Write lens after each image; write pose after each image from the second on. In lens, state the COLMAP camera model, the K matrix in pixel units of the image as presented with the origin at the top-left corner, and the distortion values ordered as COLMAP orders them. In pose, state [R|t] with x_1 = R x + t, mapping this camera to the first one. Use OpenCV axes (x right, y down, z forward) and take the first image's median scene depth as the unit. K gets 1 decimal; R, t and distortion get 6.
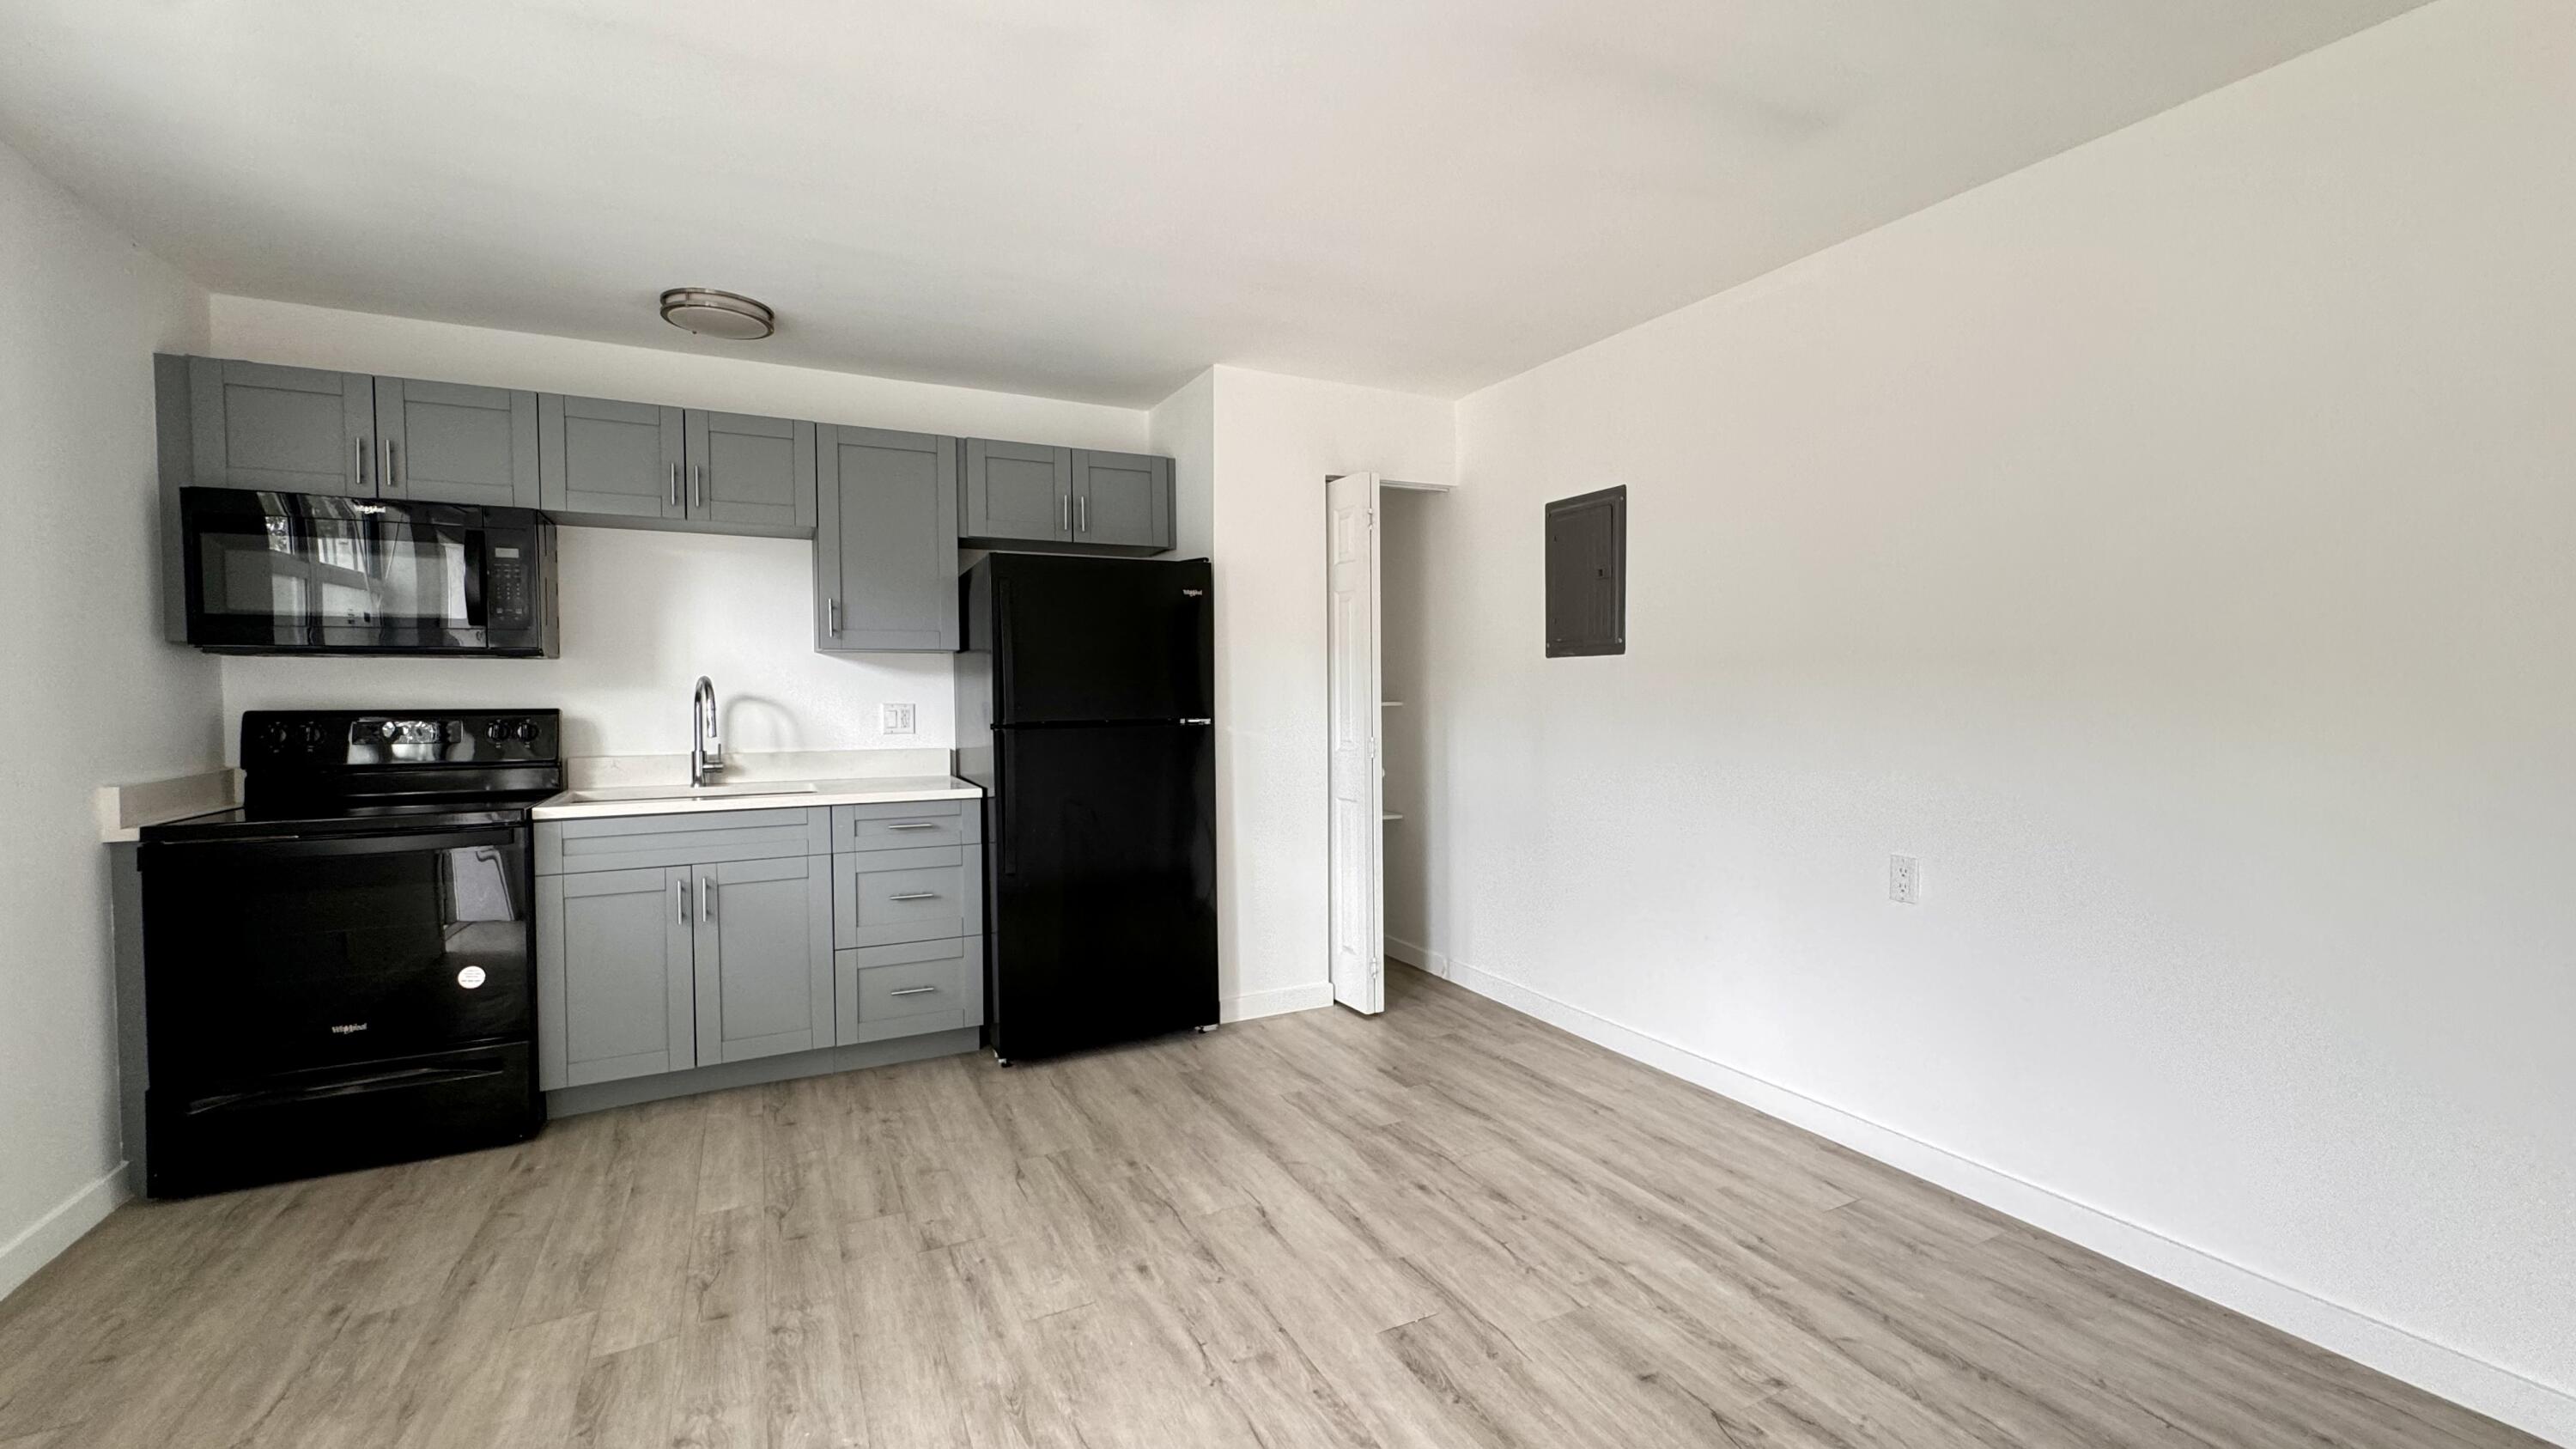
lens RADIAL K [[1031.3, 0, 1285.3], [0, 1031.3, 719.2], [0, 0, 1]] dist [-0.001421, 0.000342]
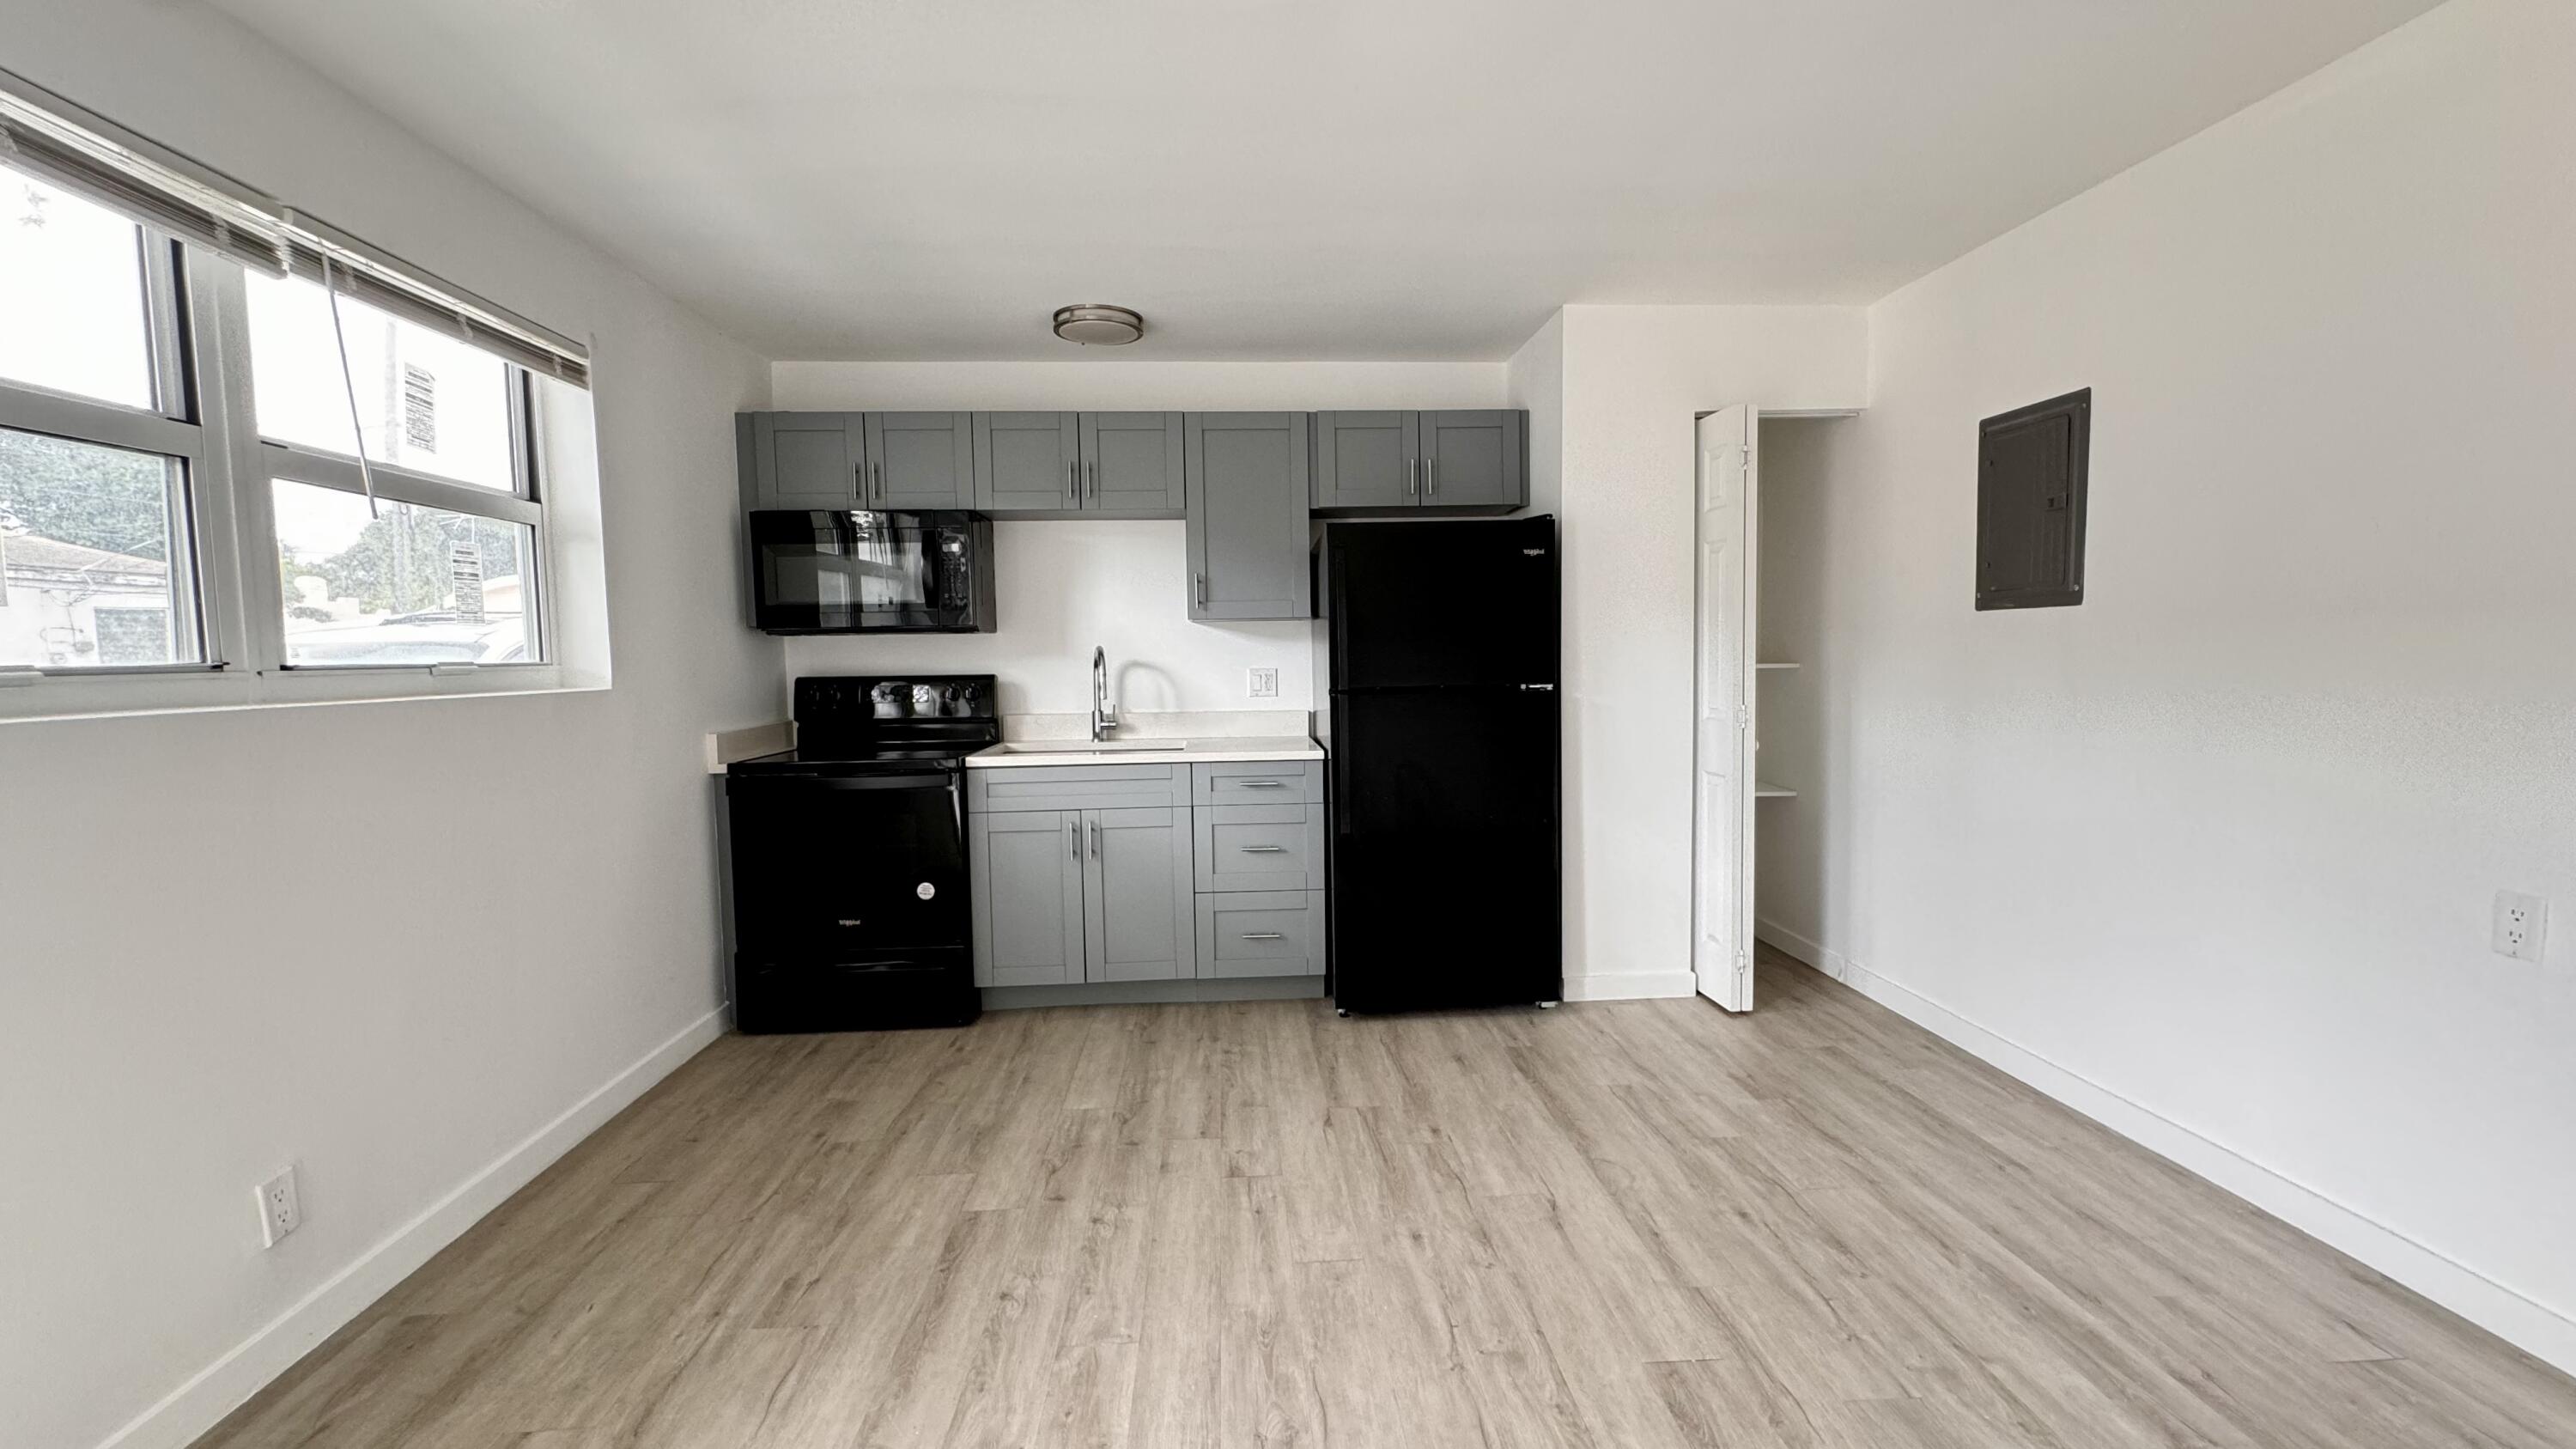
lens RADIAL K [[1031.3, 0, 1285.3], [0, 1031.3, 719.2], [0, 0, 1]] dist [-0.001421, 0.000342]
pose [[0.915787, 0.017382, -0.401288, 0.106874], [0.000182, 0.999045, 0.043690, -0.012454], [0.401665, -0.040084, 0.914909, 0.036520]]
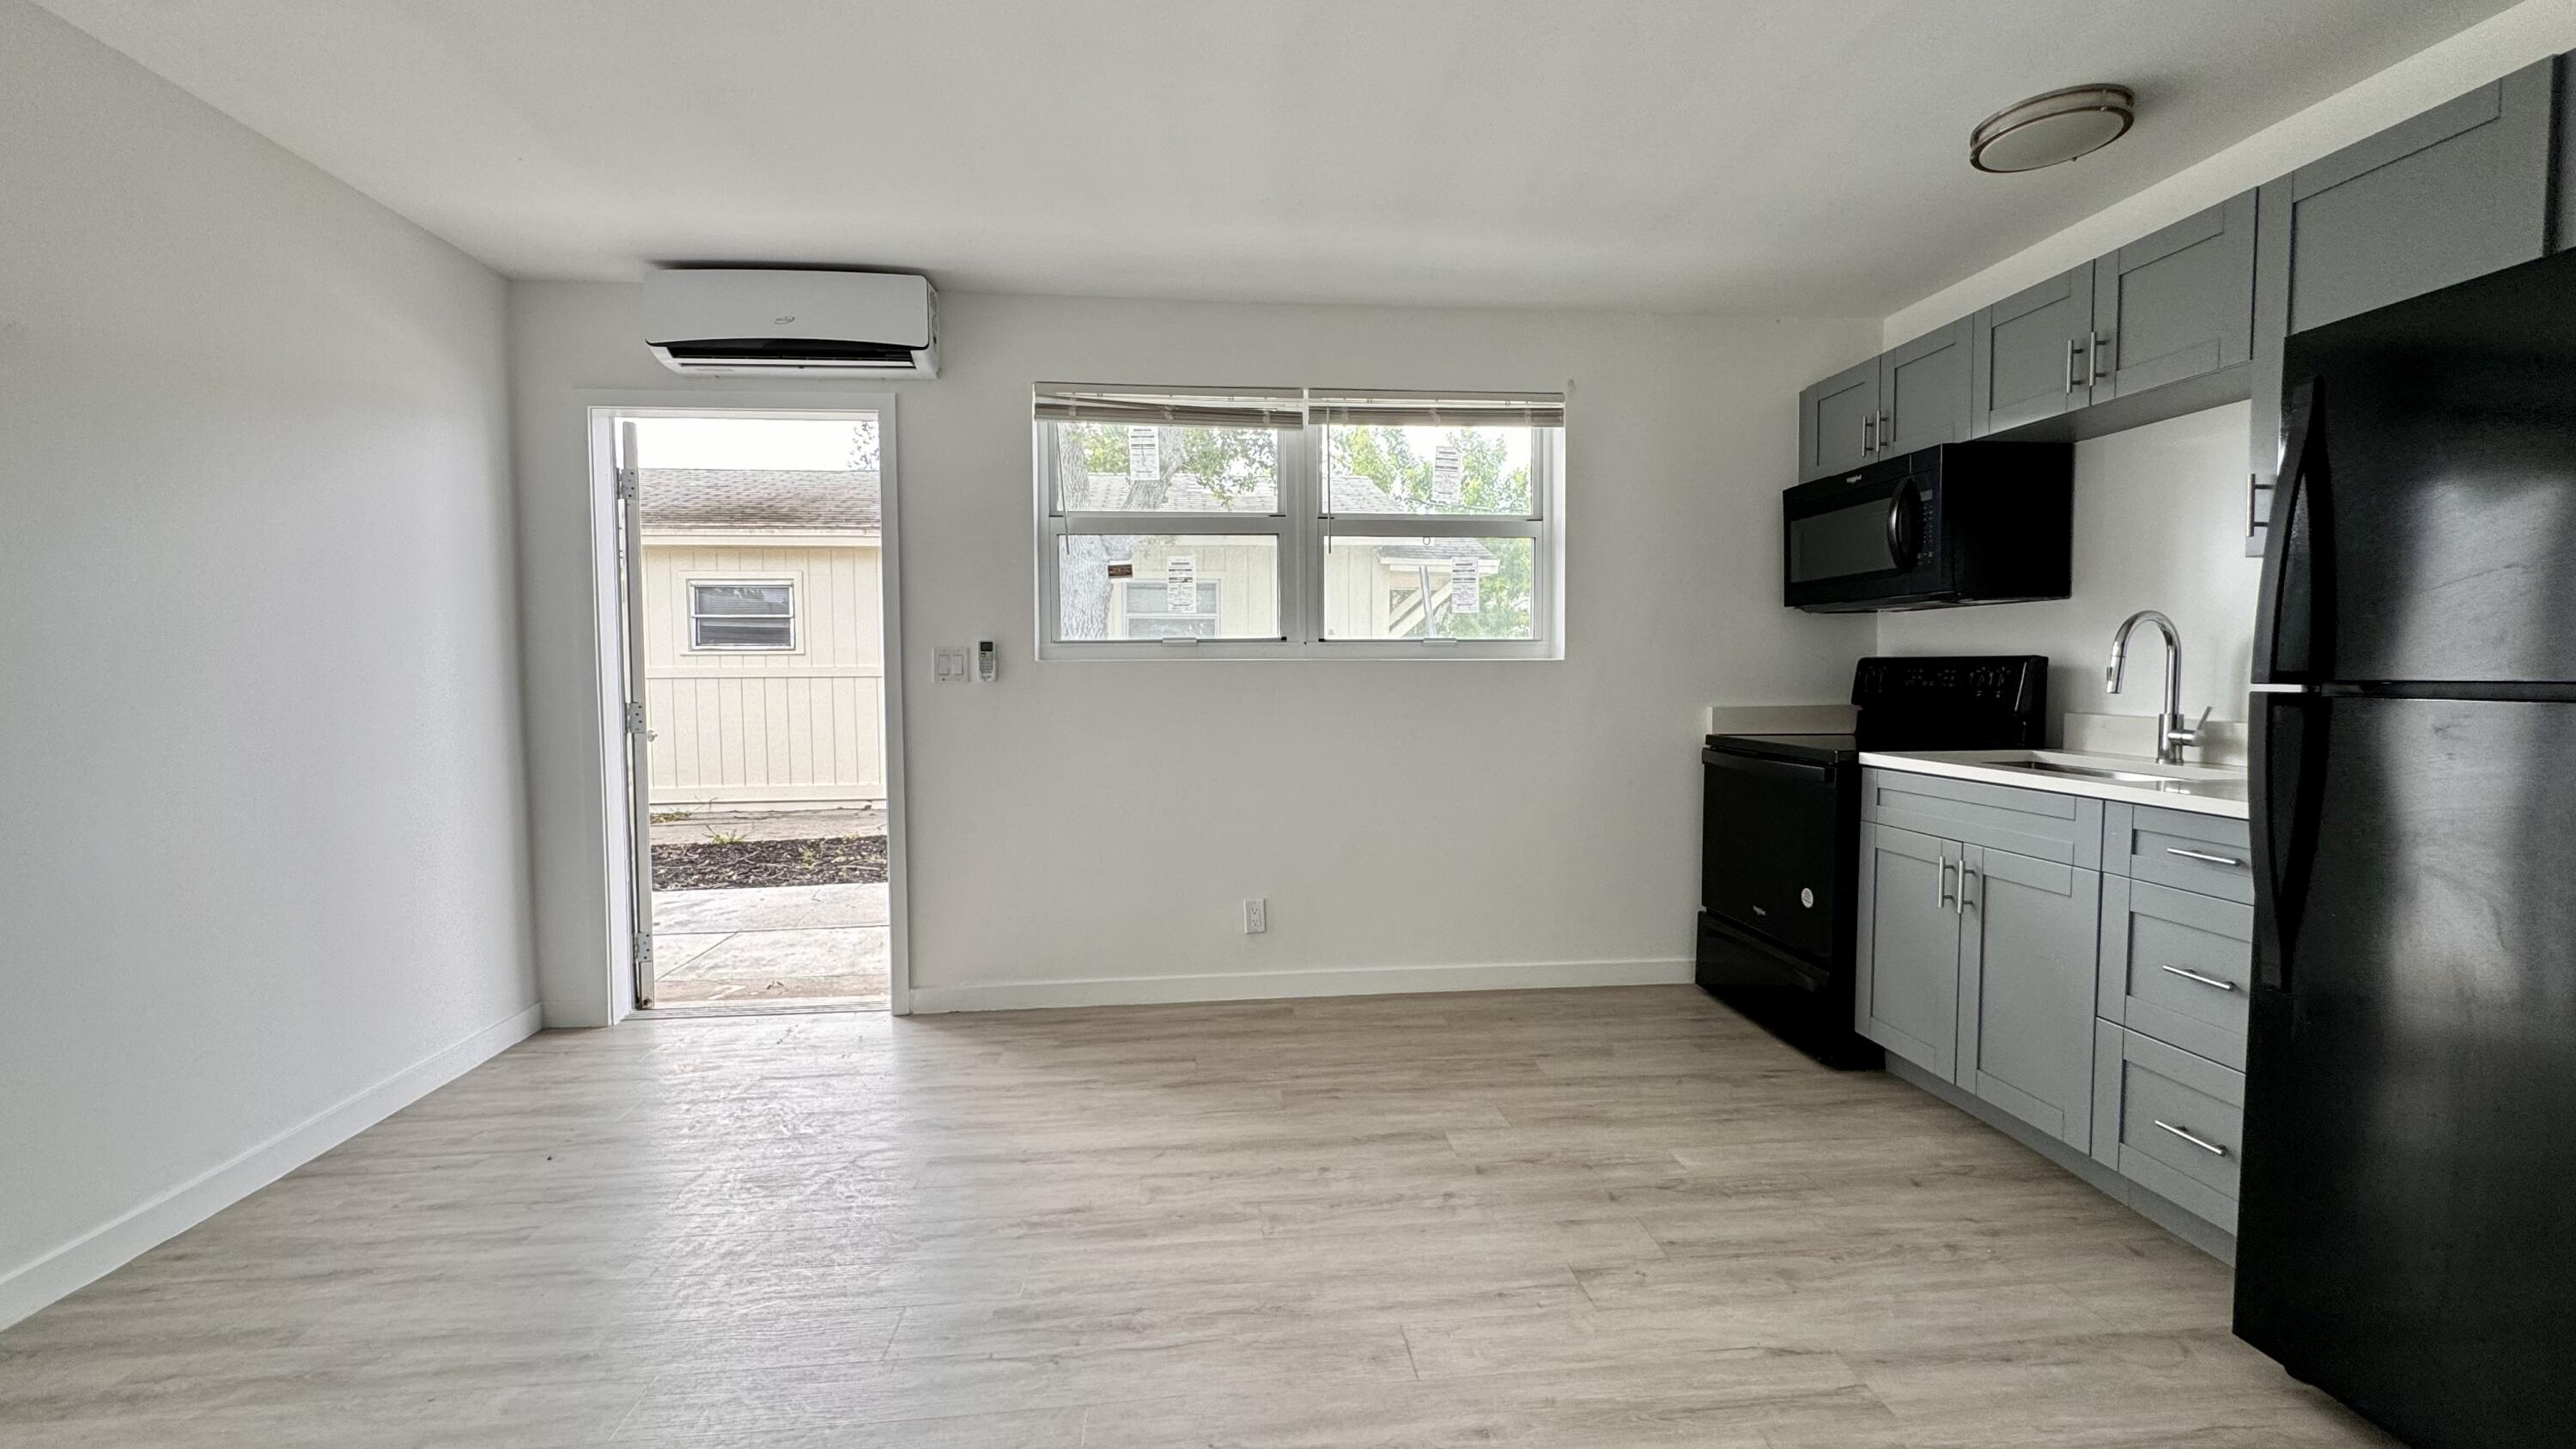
lens RADIAL K [[1031.3, 0, 1285.3], [0, 1031.3, 719.2], [0, 0, 1]] dist [-0.001421, 0.000342]
pose [[-0.370185, 0.053454, -0.927419, 0.417583], [-0.018674, 0.997713, 0.064959, -0.001150], [0.928770, 0.041366, -0.368340, 0.855204]]
